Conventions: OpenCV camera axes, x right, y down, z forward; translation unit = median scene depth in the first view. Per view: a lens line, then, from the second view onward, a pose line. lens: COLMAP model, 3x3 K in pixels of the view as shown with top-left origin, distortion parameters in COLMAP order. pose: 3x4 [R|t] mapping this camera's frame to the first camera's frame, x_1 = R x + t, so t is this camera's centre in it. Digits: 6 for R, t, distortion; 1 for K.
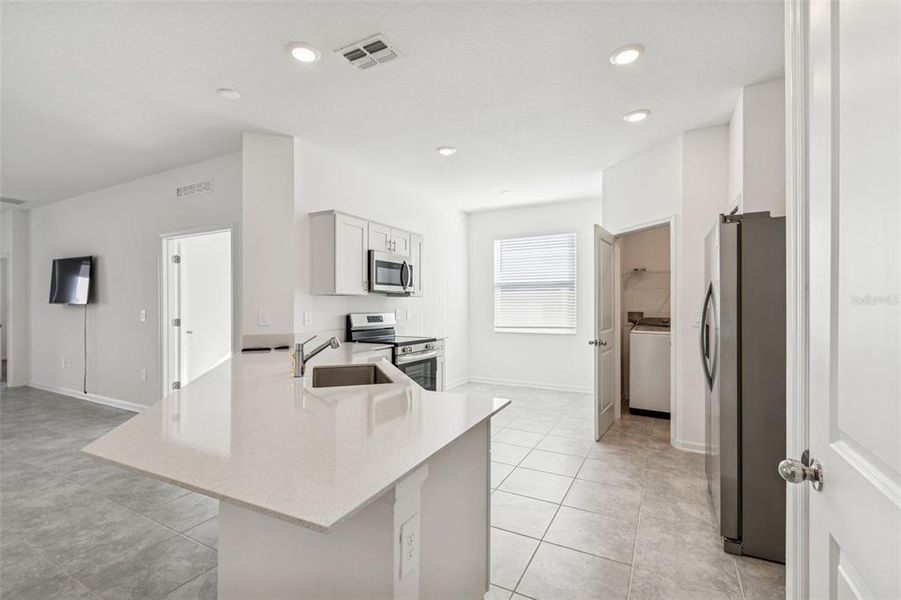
lens RADIAL K [[404.9, 0, 448.3], [0, 404.9, 307.0], [0, 0, 1]] dist [-0.001279, -0.000313]
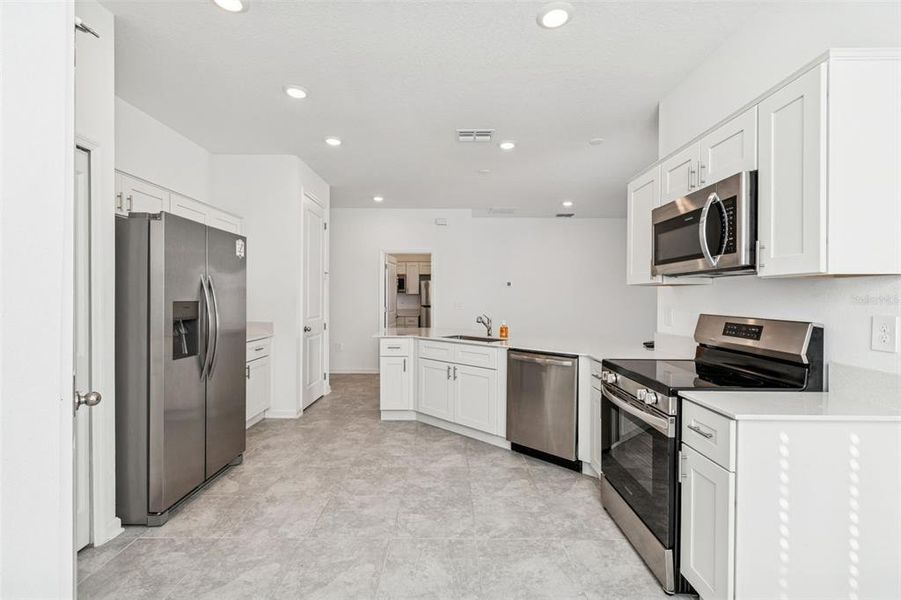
lens RADIAL K [[399.3, 0, 444.4], [0, 399.3, 294.9], [0, 0, 1]] dist [-0.000803, -0.000525]
pose [[-0.884959, 0.000666, -0.465669, 0.475337], [-0.002010, 0.999984, 0.005250, -0.015783], [0.465665, 0.005582, -0.884944, 1.783388]]
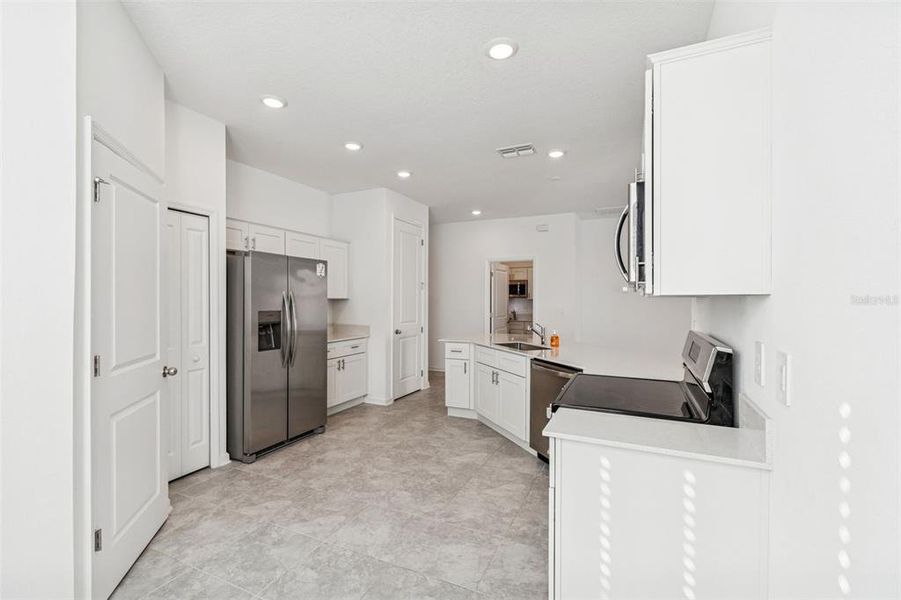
lens RADIAL K [[399.3, 0, 444.4], [0, 399.3, 294.9], [0, 0, 1]] dist [-0.000803, -0.000525]
pose [[-0.998850, 0.005748, -0.047590, 0.126012], [0.005819, 0.999982, -0.001342, -0.038331], [0.047581, -0.001617, -0.998866, 1.995184]]
